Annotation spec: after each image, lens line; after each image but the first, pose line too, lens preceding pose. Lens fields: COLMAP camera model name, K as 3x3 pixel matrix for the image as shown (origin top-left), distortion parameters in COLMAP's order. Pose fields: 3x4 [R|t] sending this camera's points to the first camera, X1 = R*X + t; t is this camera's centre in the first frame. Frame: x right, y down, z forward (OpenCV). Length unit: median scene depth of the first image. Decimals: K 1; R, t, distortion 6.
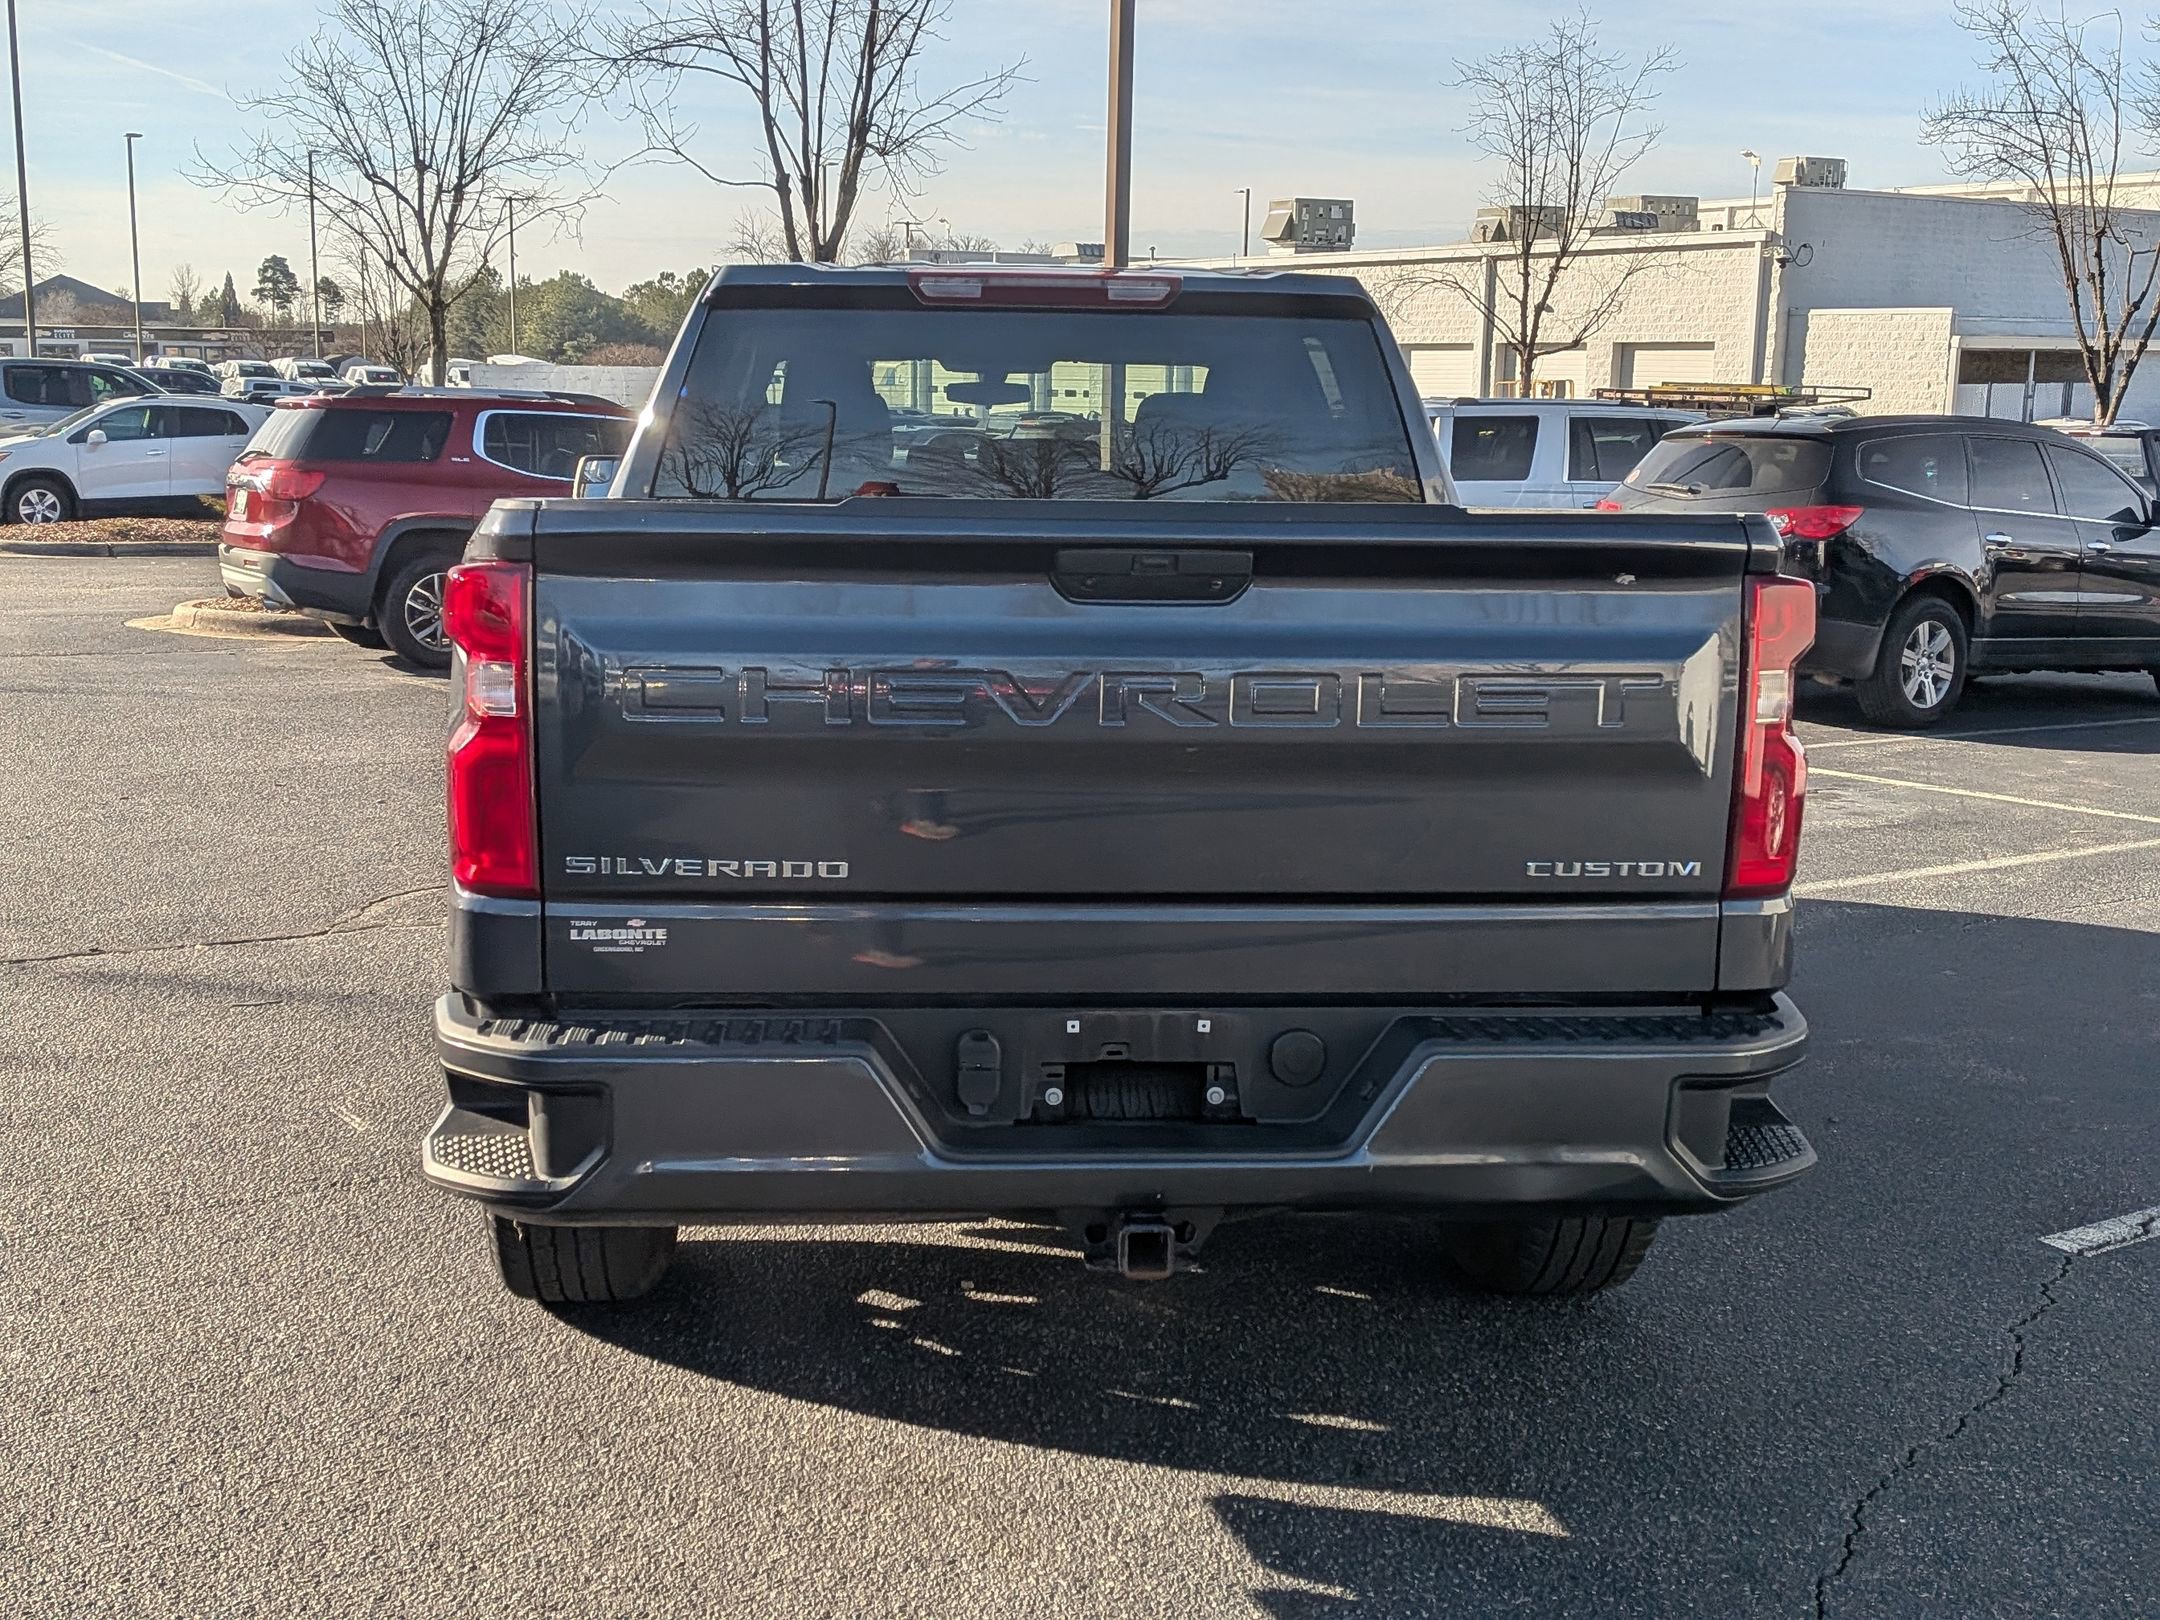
lens RADIAL K [[2182.6, 0, 1017.7], [0, 2182.6, 800.8], [0, 0, 1]] dist [0.122400, -0.239085]
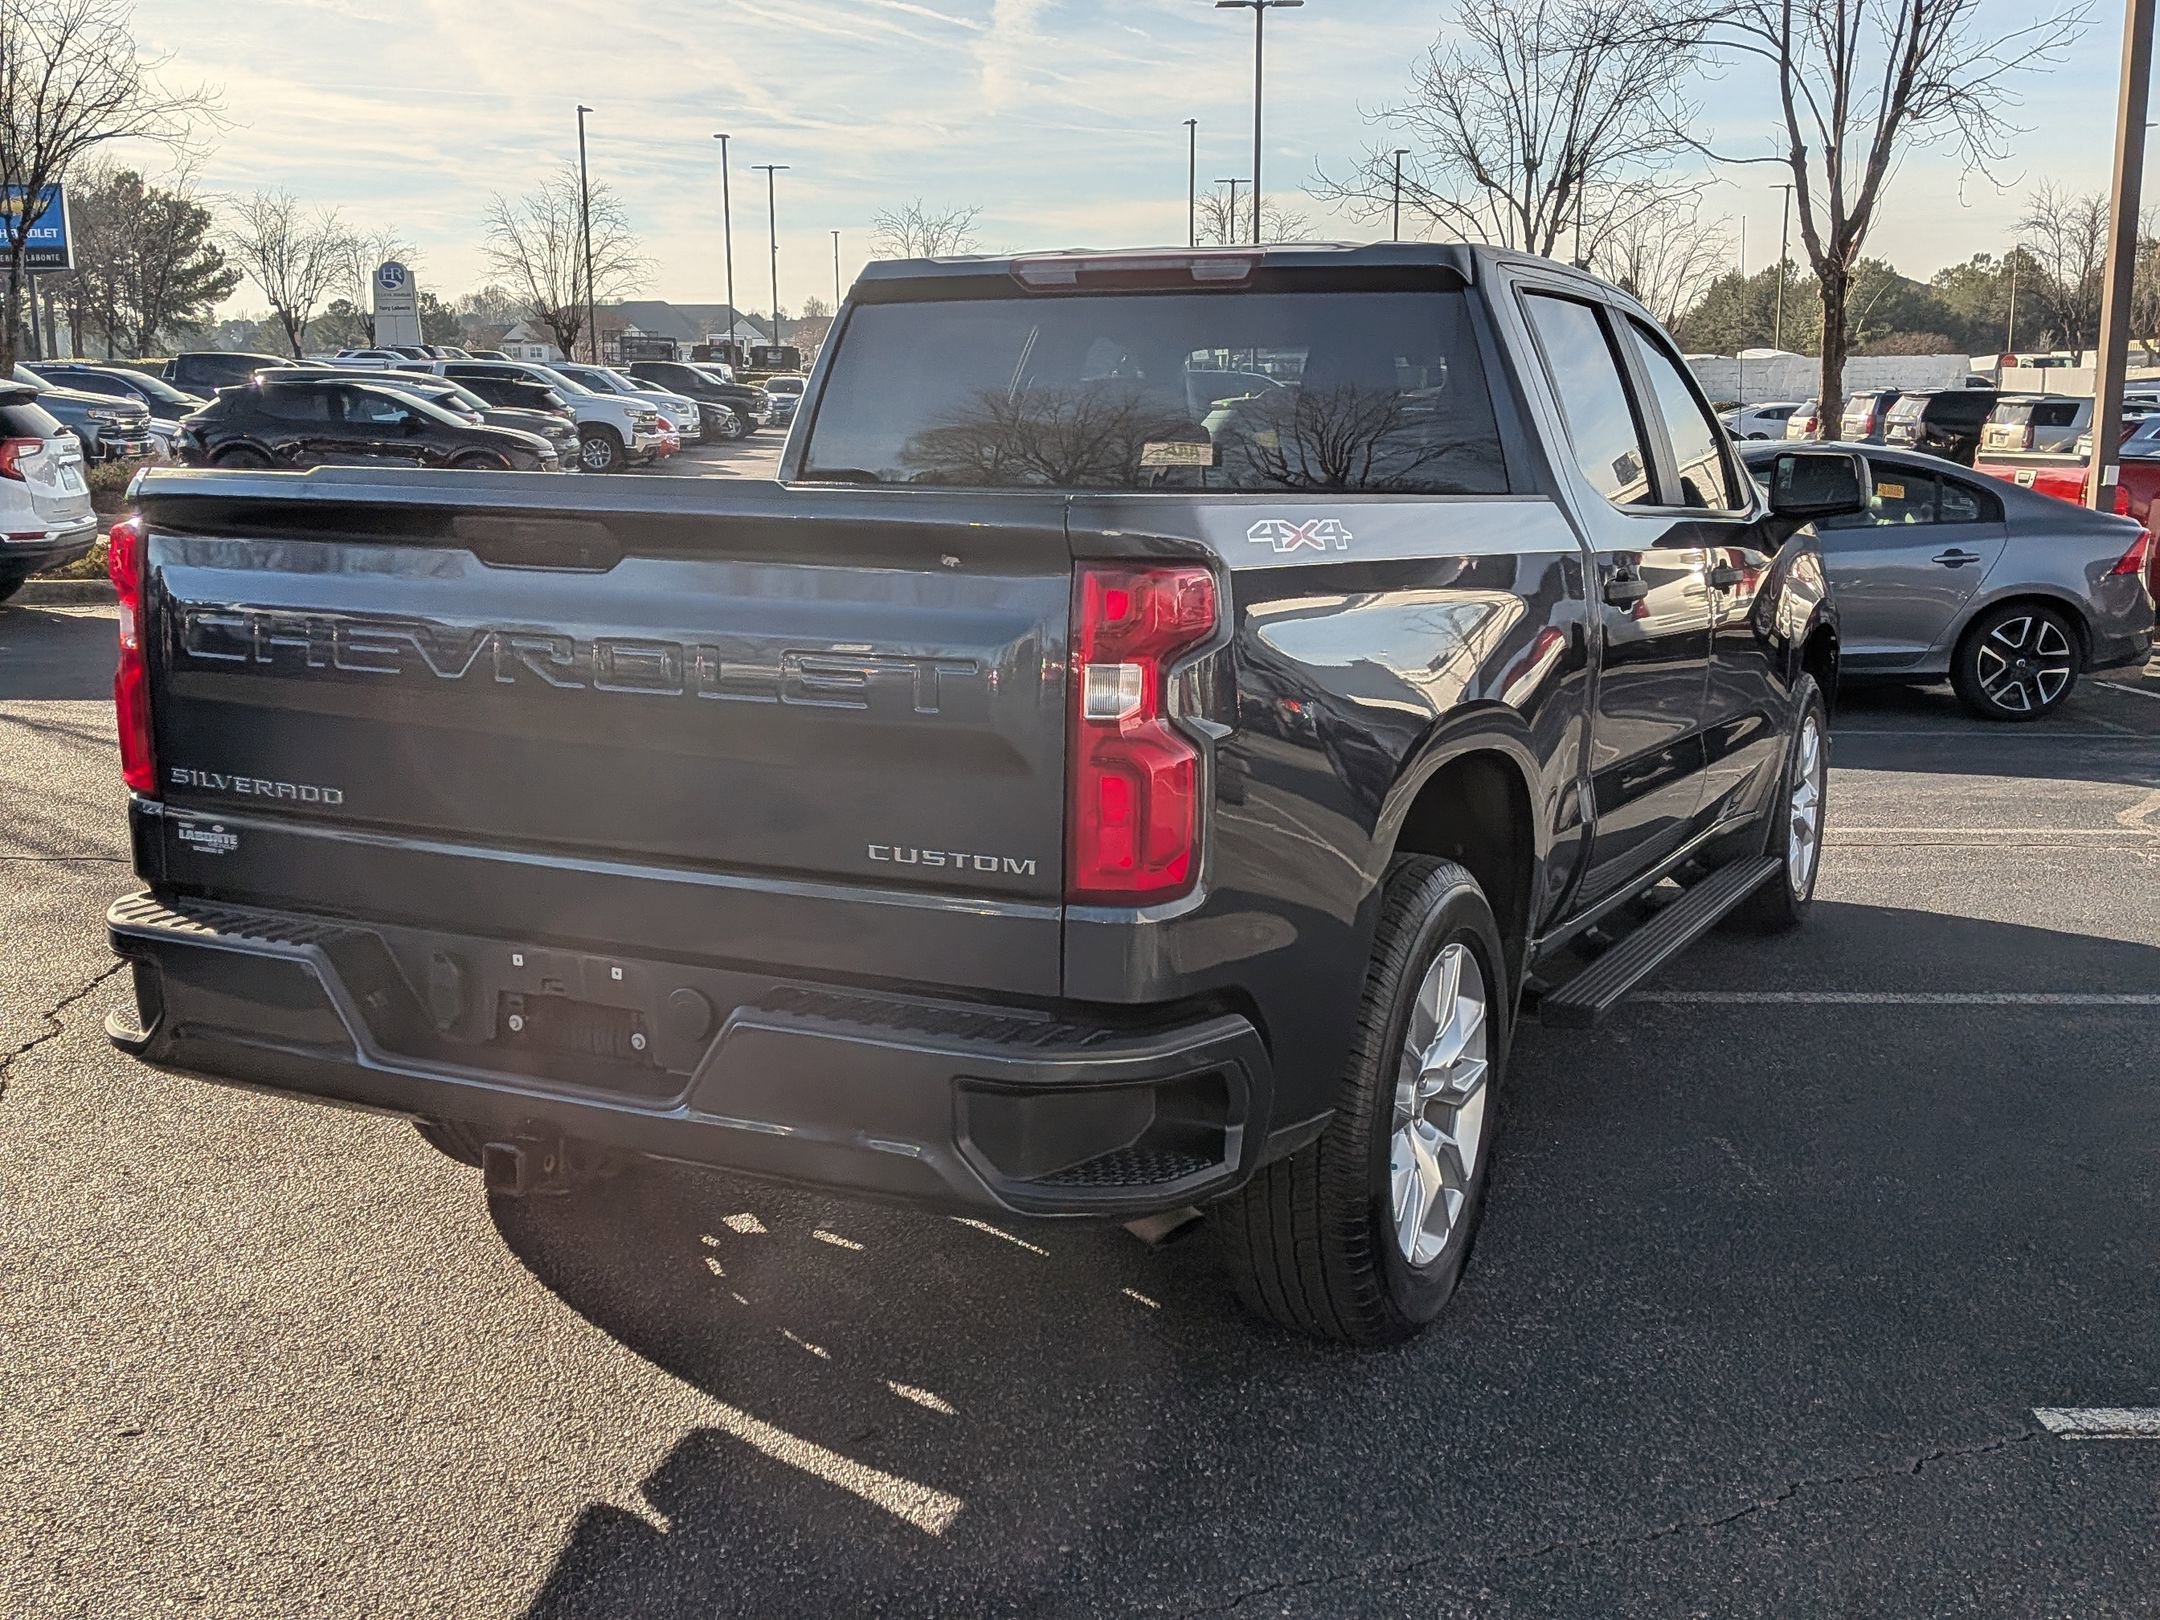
lens RADIAL K [[2182.5, 0, 1058.2], [0, 2182.5, 846.7], [0, 0, 1]] dist [0.132904, -0.266573]
pose [[0.866991, 0.087534, -0.490575, 0.755538], [-0.077415, 0.996158, 0.040931, -0.017328], [0.492273, 0.002491, 0.870437, 0.173850]]
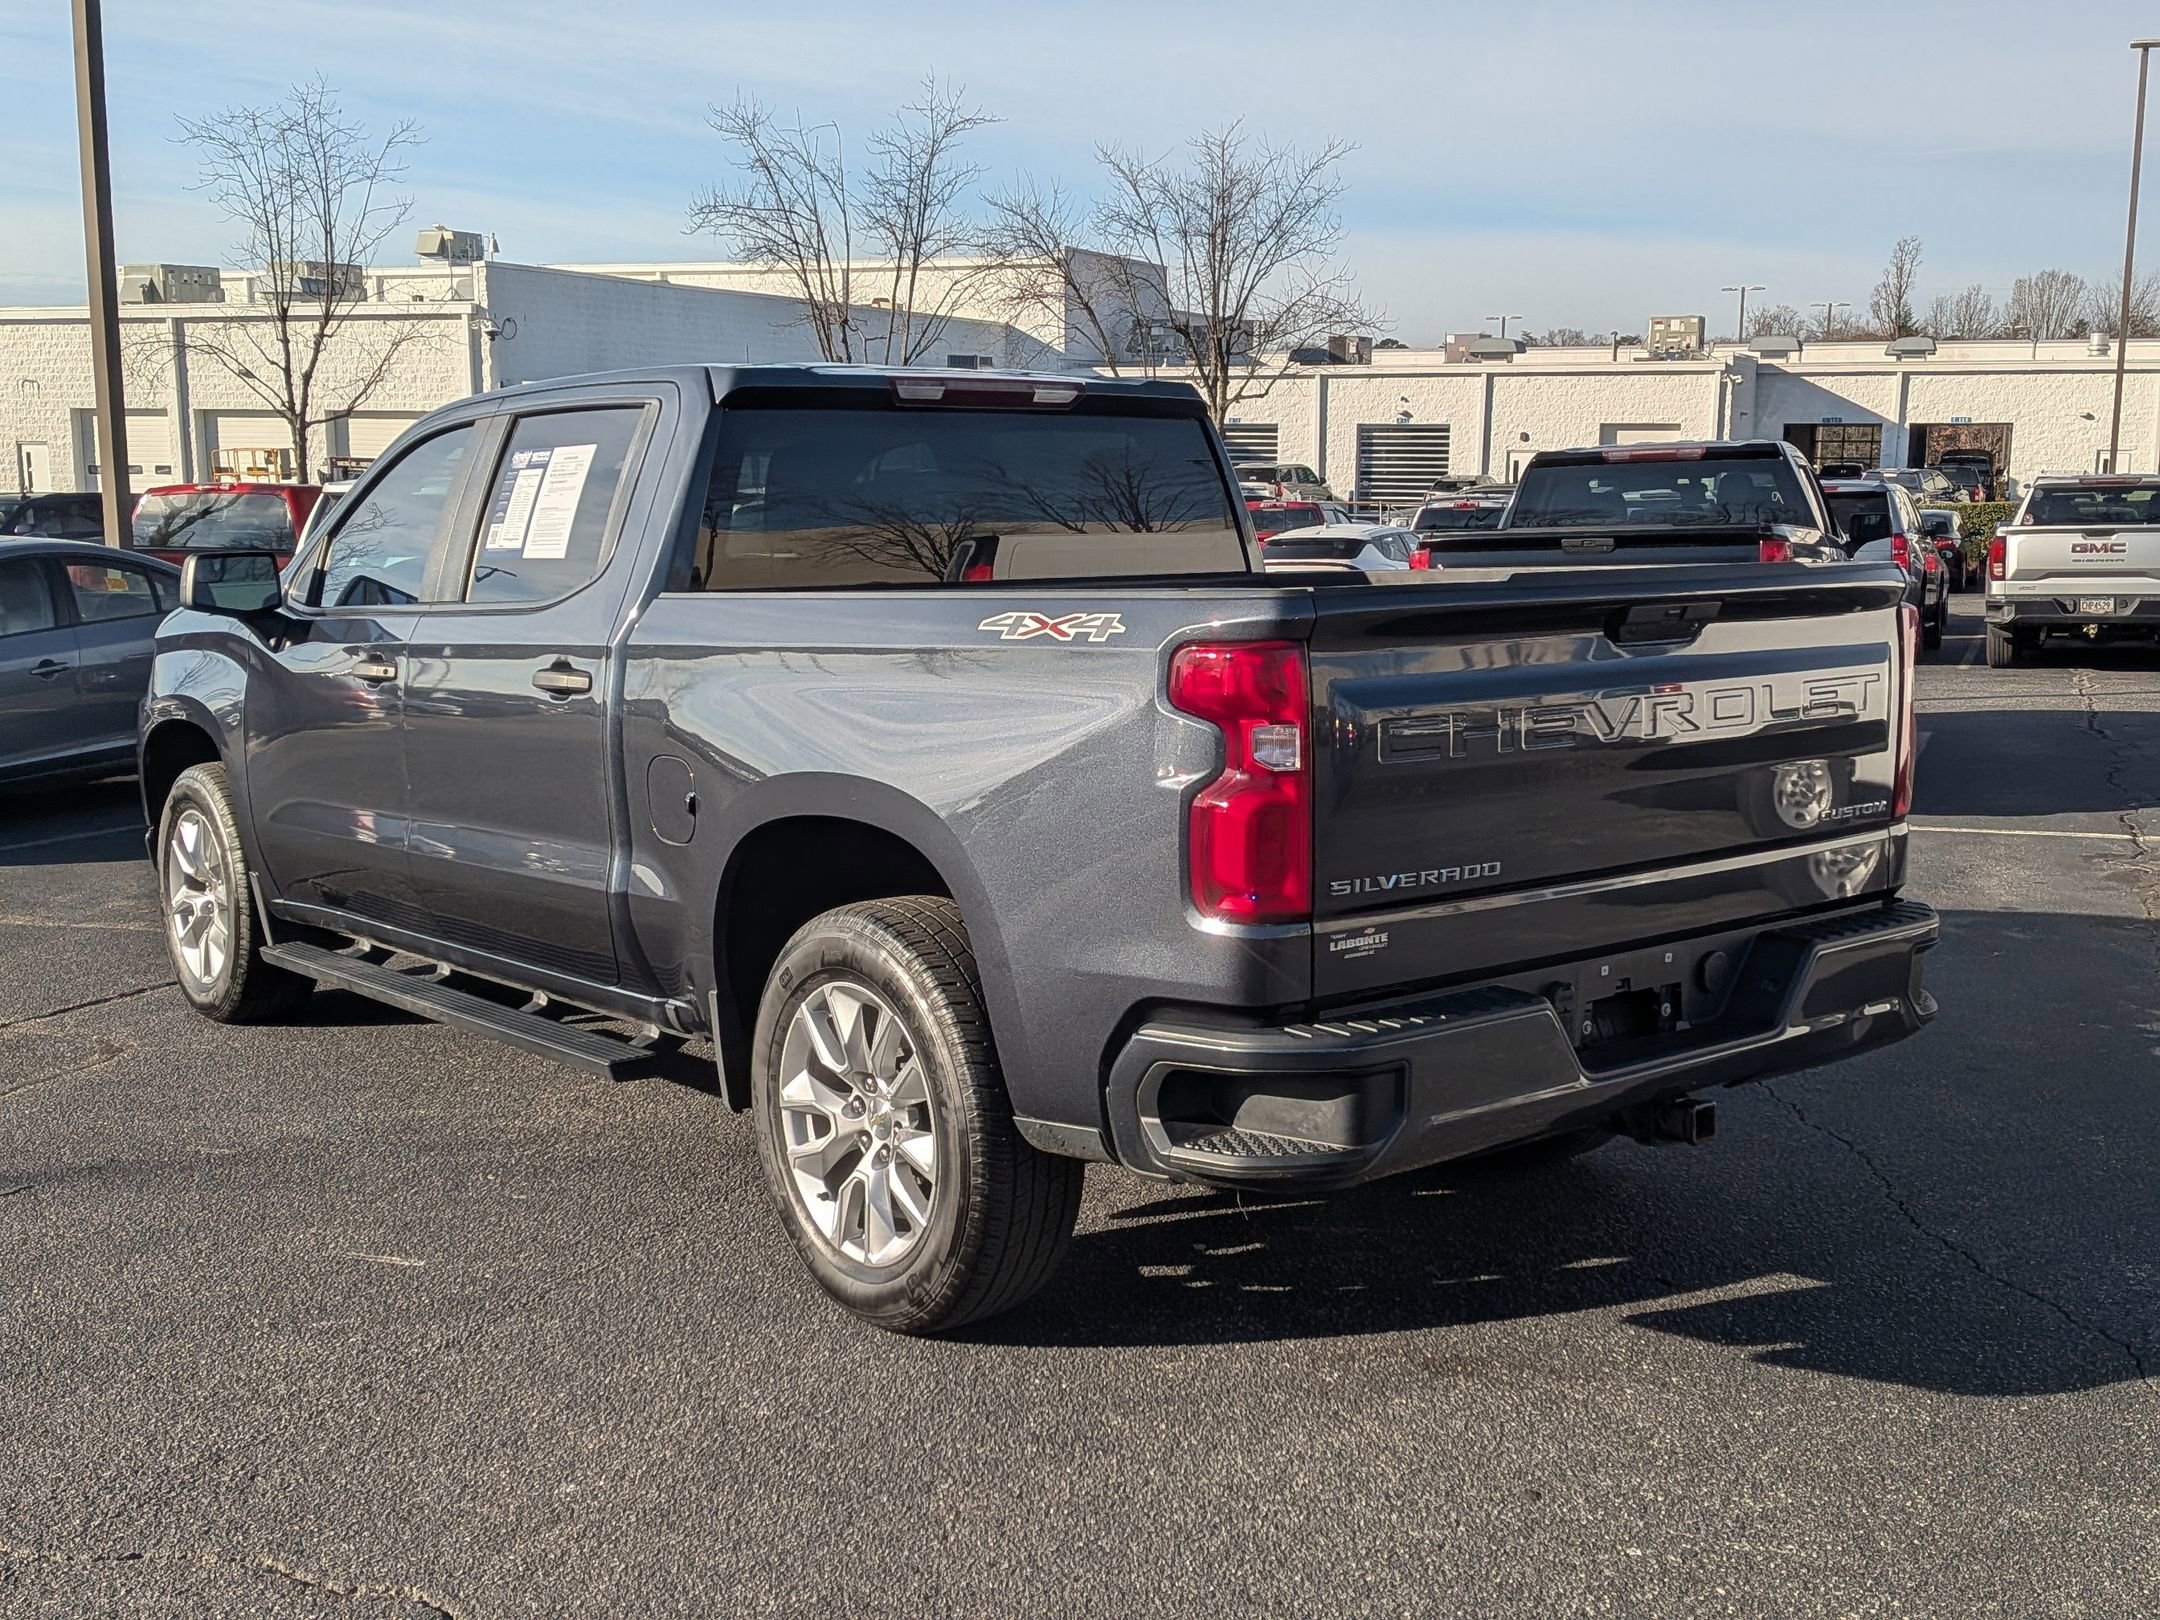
lens RADIAL K [[2182.5, 0, 1058.2], [0, 2182.5, 846.7], [0, 0, 1]] dist [0.132904, -0.266573]
pose [[0.829708, -0.106175, 0.548007, -0.920749], [0.111338, 0.993495, 0.023915, -0.036793], [-0.546981, 0.041171, 0.836132, 0.070530]]
